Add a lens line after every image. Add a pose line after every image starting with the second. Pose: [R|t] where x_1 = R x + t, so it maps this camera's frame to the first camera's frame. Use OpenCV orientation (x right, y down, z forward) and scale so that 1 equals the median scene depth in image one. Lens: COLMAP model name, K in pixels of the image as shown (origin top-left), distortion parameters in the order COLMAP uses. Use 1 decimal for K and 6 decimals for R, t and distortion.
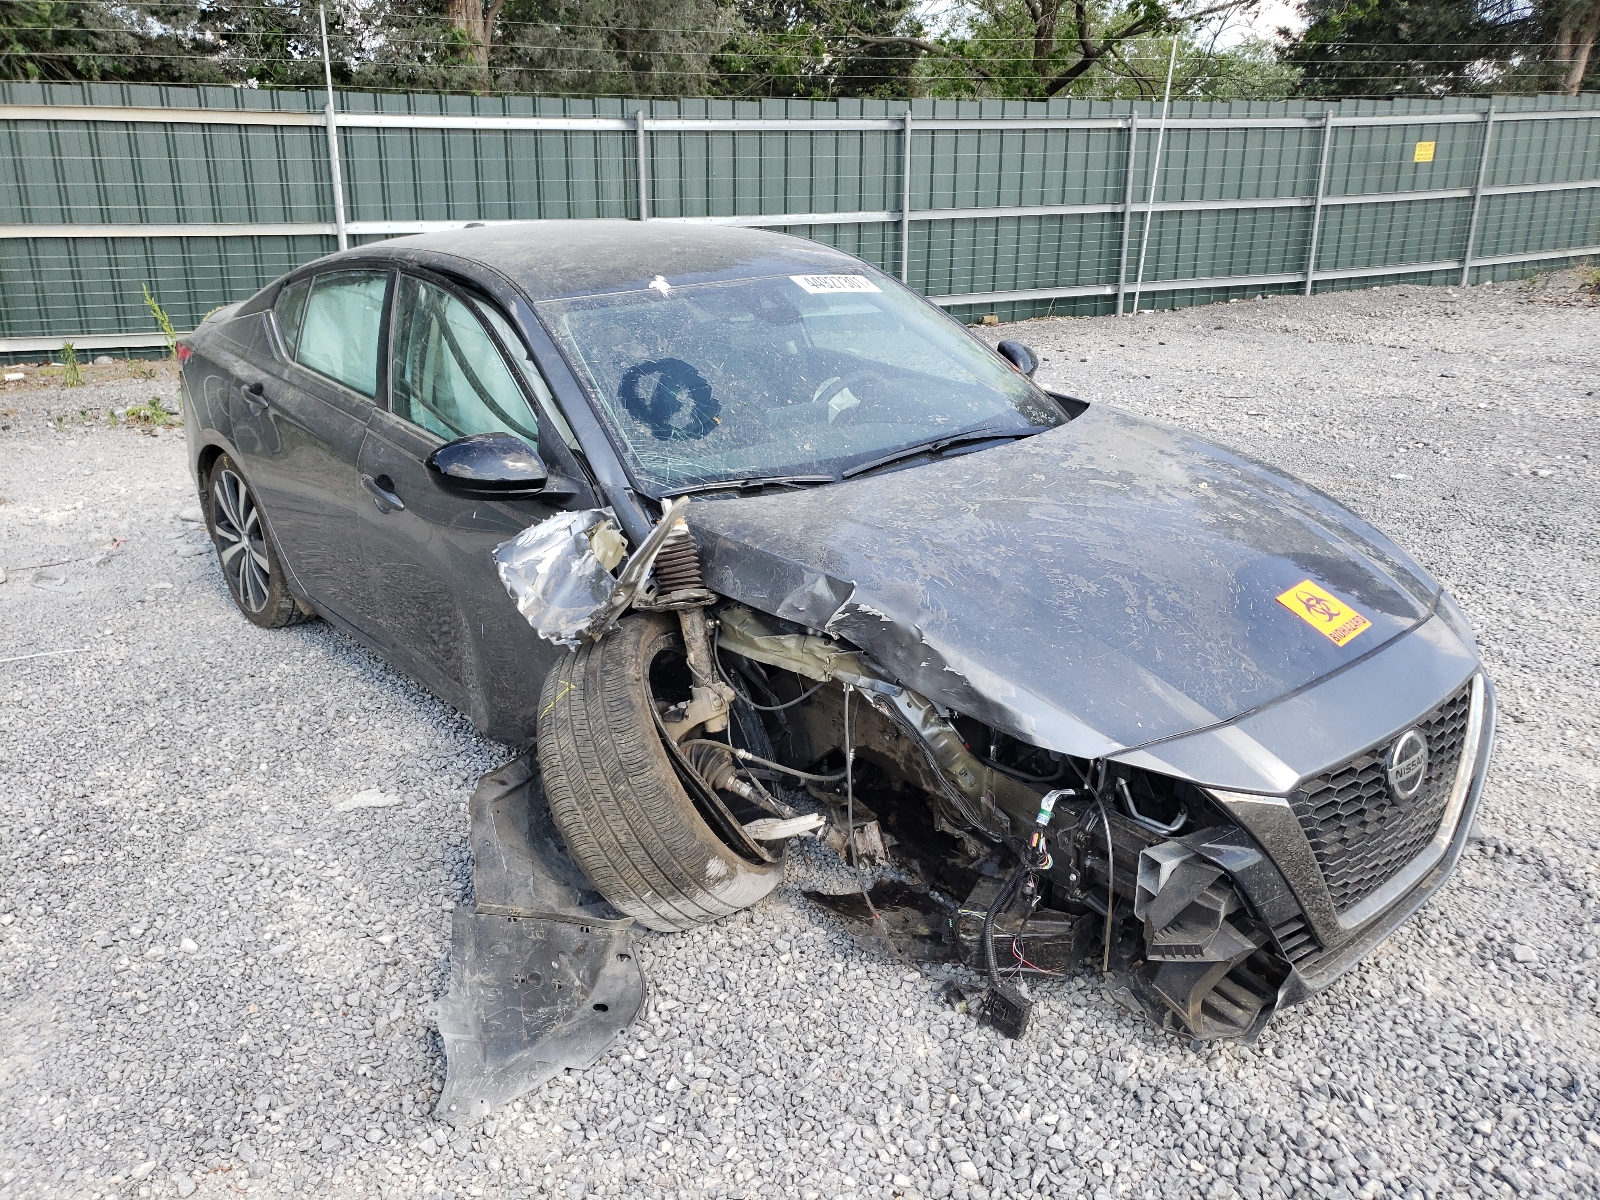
lens RADIAL K [[1322.2, 0, 800.0], [0, 1322.2, 600.0], [0, 0, 1]] dist [0.026213, 0.001211]
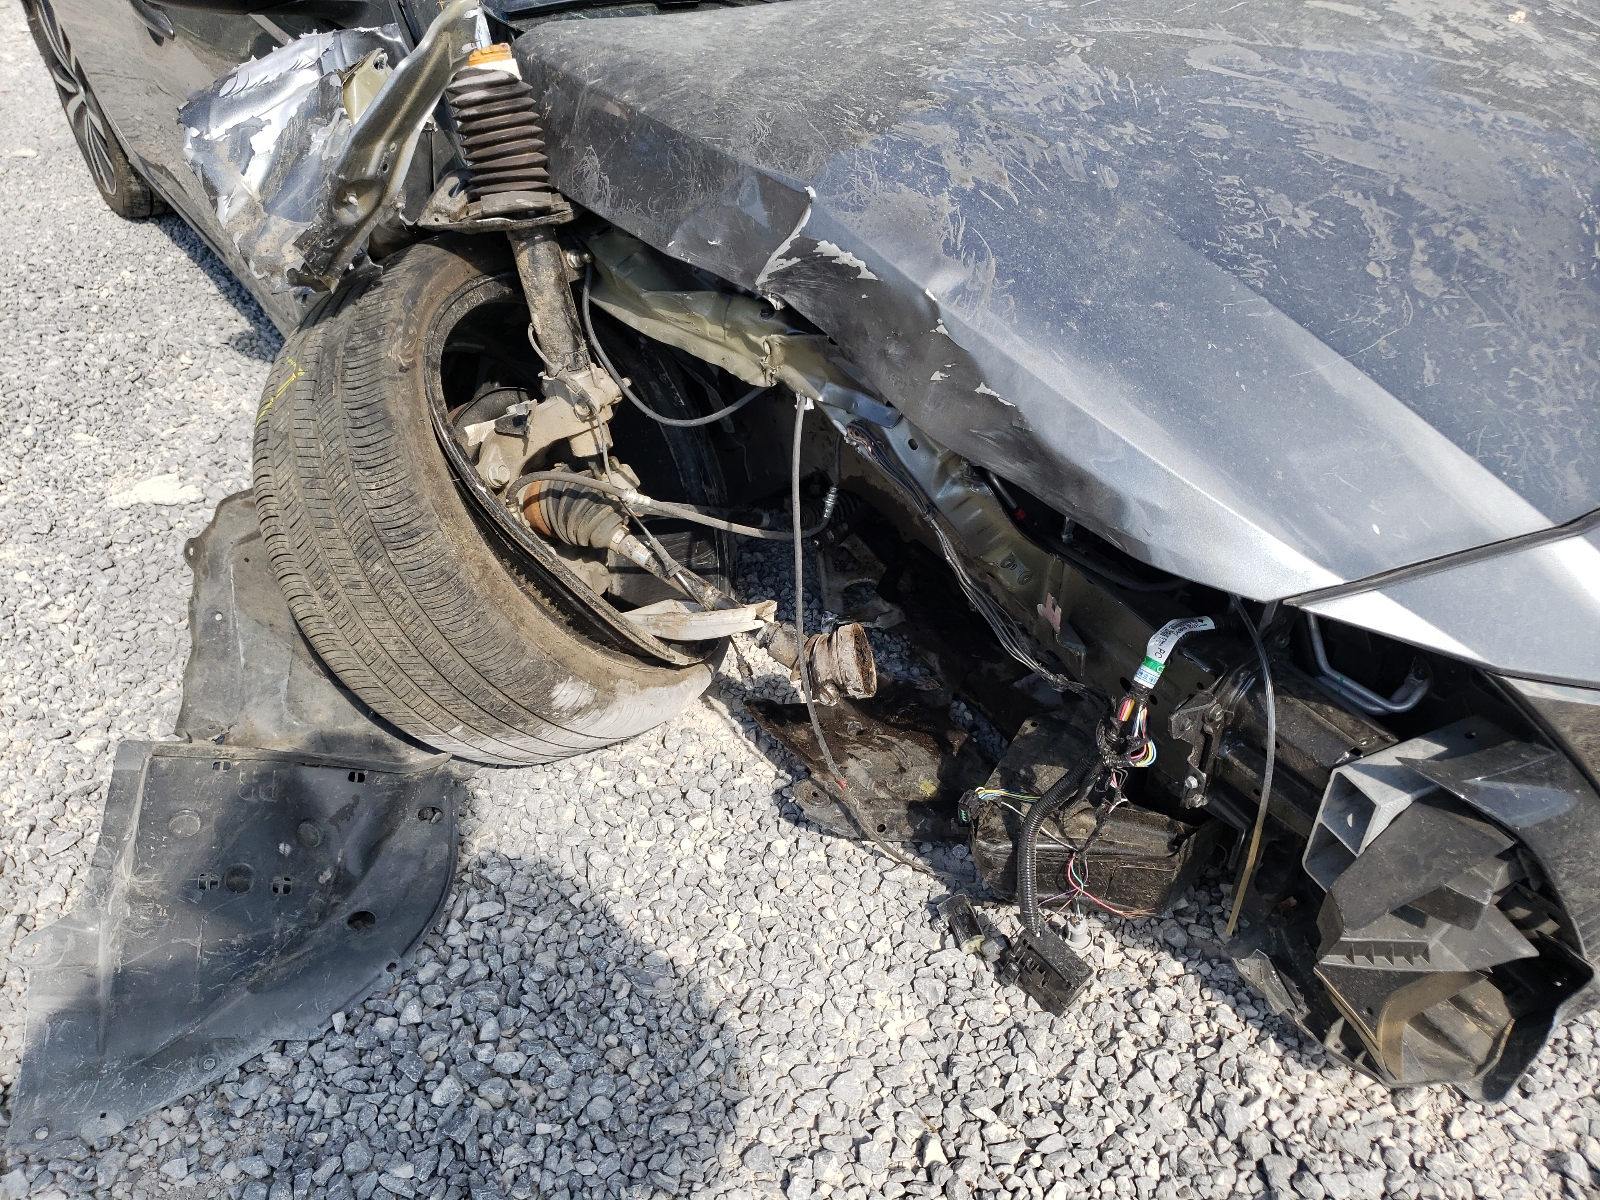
lens RADIAL K [[1322.2, 0, 800.0], [0, 1322.2, 600.0], [0, 0, 1]] dist [0.026213, 0.001211]
pose [[0.996028, 0.055663, -0.069498, 0.077926], [-0.032822, 0.955072, 0.294552, -0.013348], [0.082771, -0.291101, 0.953105, 0.476014]]
